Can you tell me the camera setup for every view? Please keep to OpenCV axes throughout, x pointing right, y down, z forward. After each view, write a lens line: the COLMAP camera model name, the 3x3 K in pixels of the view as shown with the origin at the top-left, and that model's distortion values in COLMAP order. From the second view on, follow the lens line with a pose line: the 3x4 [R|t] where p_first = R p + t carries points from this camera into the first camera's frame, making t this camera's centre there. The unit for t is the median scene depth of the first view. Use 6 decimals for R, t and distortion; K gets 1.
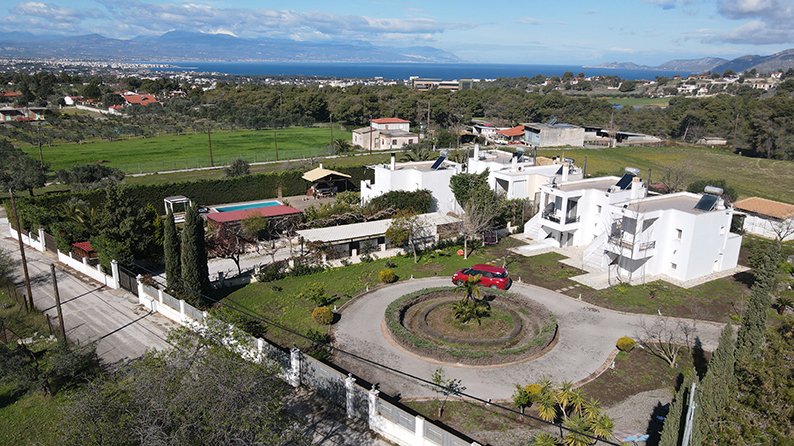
lens RADIAL K [[587.2, 0, 390.7], [0, 587.2, 225.0], [0, 0, 1]] dist [-0.001712, 0.024881]
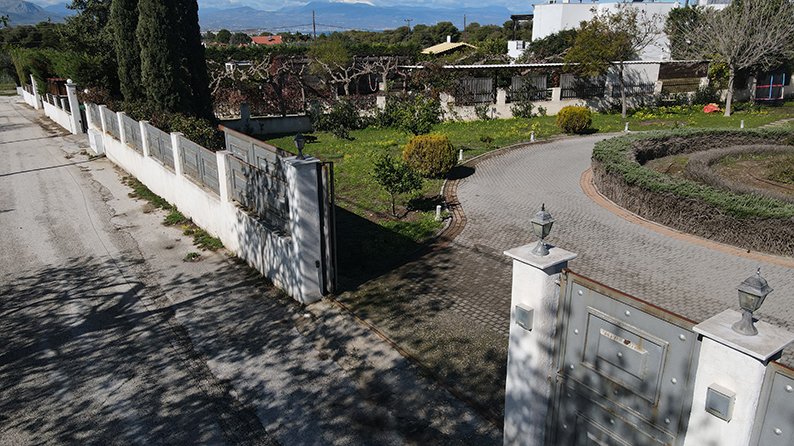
lens RADIAL K [[587.2, 0, 388.5], [0, 587.2, 220.4], [0, 0, 1]] dist [-0.001712, 0.024881]
pose [[0.975234, 0.052874, -0.214761, -0.039249], [-0.043668, 0.997922, 0.047389, 0.129449], [0.216820, -0.036838, 0.975516, 0.430963]]
